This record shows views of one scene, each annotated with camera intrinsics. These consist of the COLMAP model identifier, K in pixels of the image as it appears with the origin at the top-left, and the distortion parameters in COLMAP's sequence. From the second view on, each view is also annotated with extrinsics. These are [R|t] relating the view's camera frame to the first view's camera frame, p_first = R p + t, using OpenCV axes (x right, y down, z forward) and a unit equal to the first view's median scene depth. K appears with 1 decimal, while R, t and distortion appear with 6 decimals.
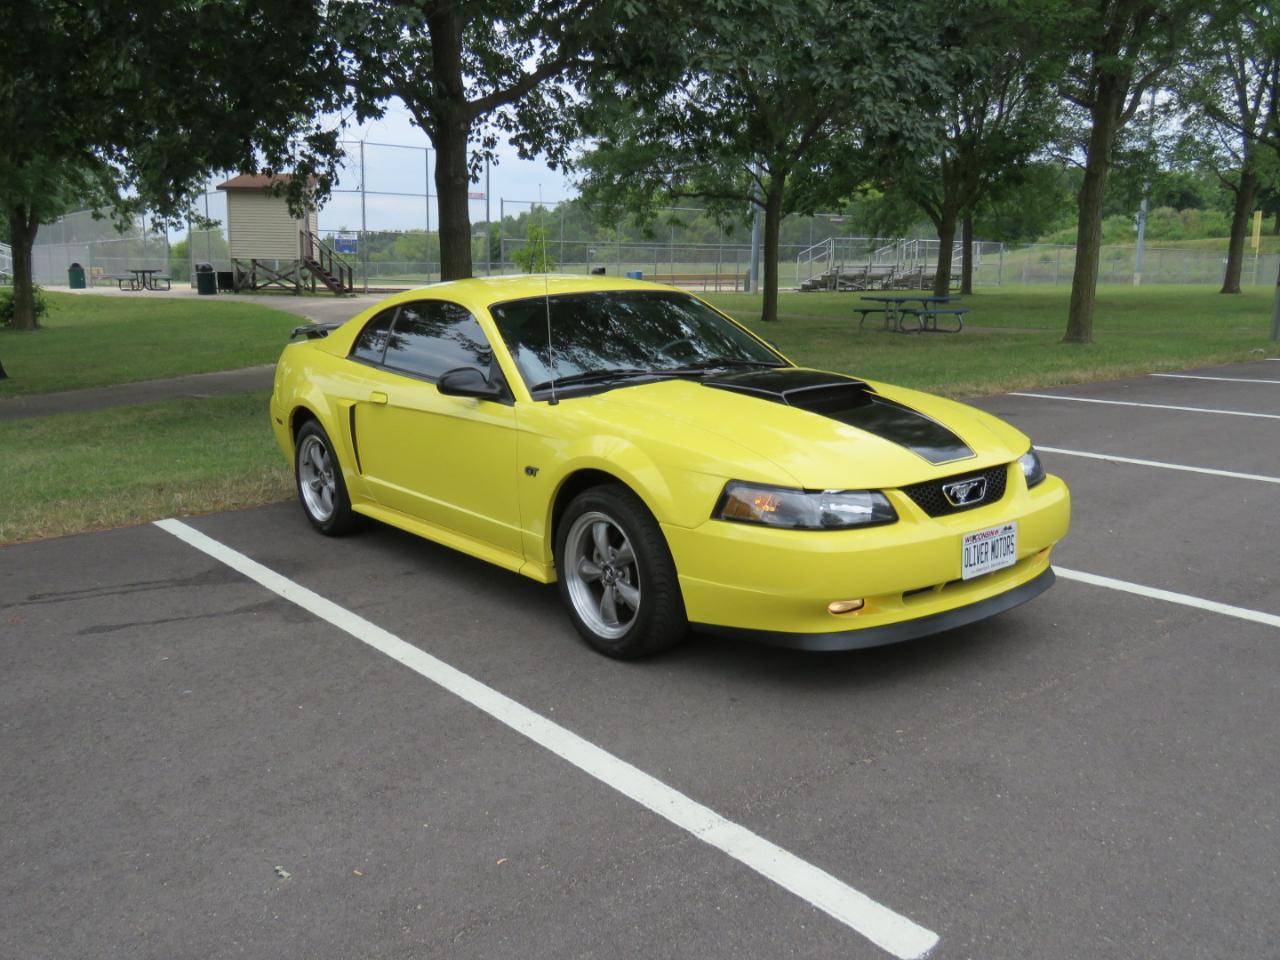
lens RADIAL K [[1131.5, 0, 632.2], [0, 1131.5, 482.6], [0, 0, 1]] dist [0.004286, 0.001842]
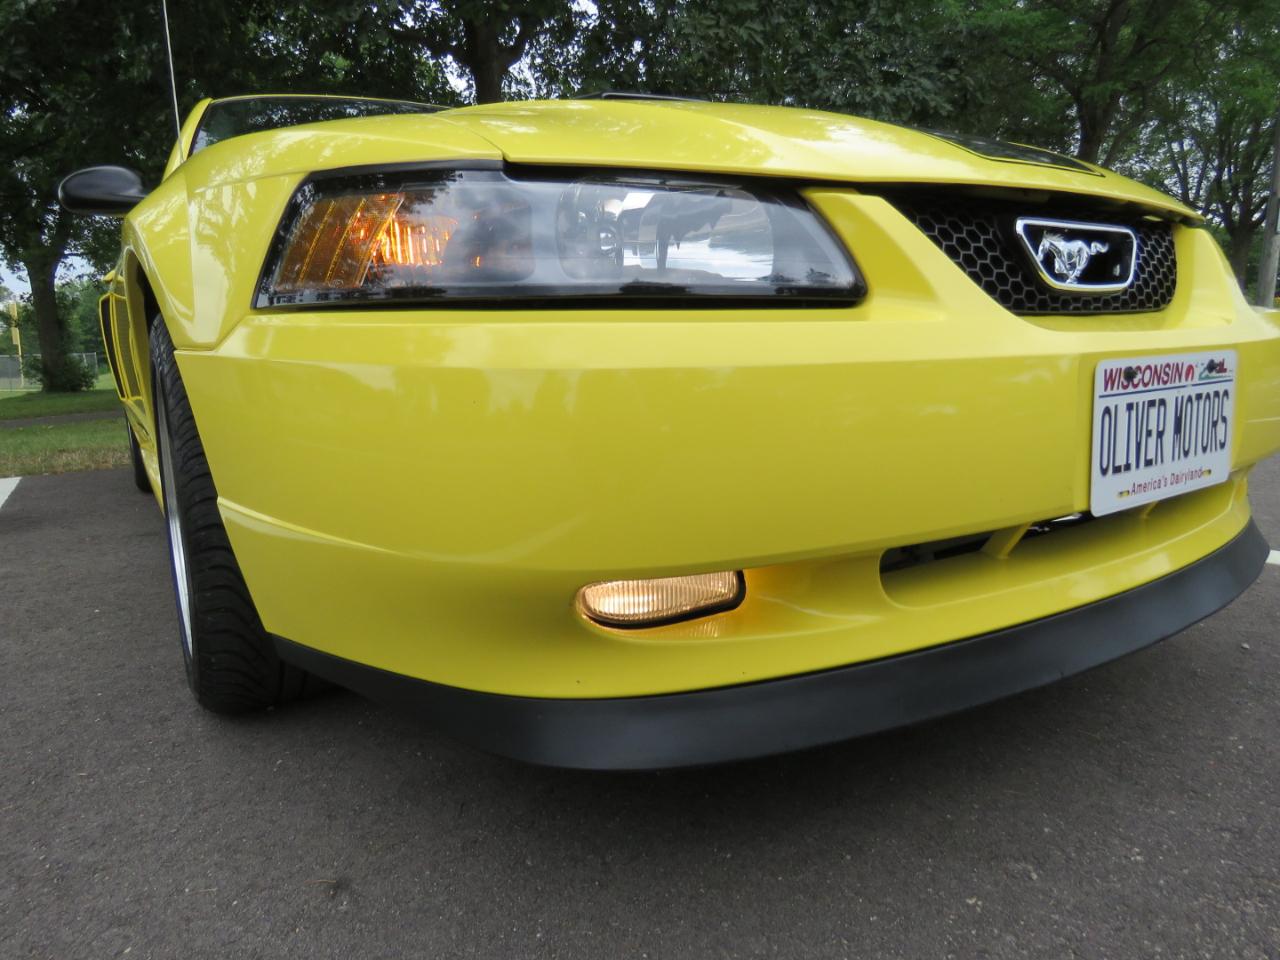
lens RADIAL K [[803.7, 0, 632.7], [0, 803.7, 479.4], [0, 0, 1]] dist [-0.003685, 0.001319]
pose [[0.995624, 0.004818, -0.093327, 0.186570], [-0.007271, 0.999637, -0.025952, 0.080192], [0.093168, 0.026517, 0.995297, 0.757102]]
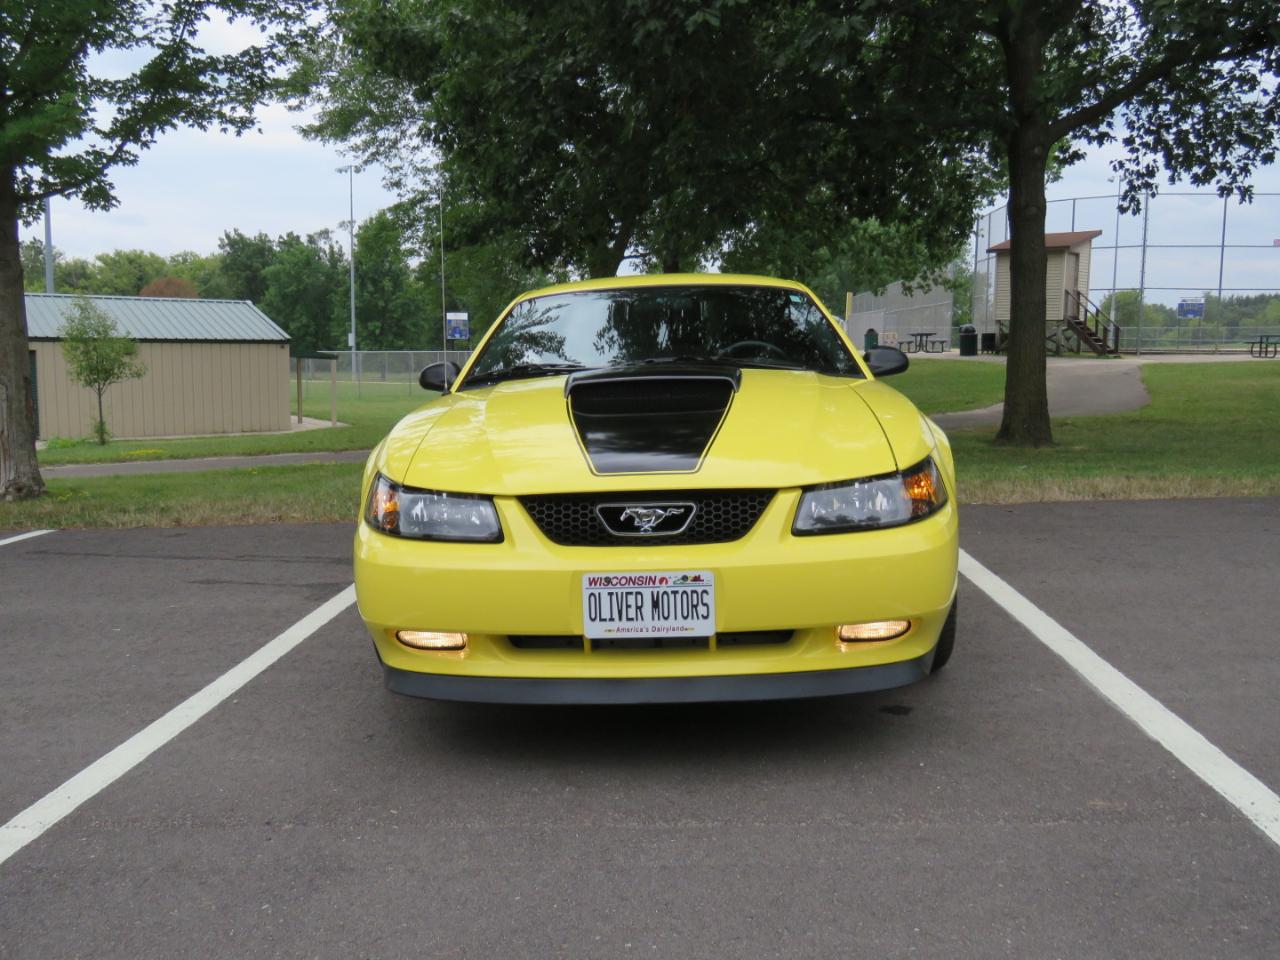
lens RADIAL K [[1131.5, 0, 632.2], [0, 1131.5, 482.6], [0, 0, 1]] dist [0.004286, 0.001842]
pose [[0.753519, 0.073880, -0.653262, 0.742281], [-0.113162, 0.993410, -0.018181, -0.000164], [0.647614, 0.087624, 0.756913, 0.464767]]
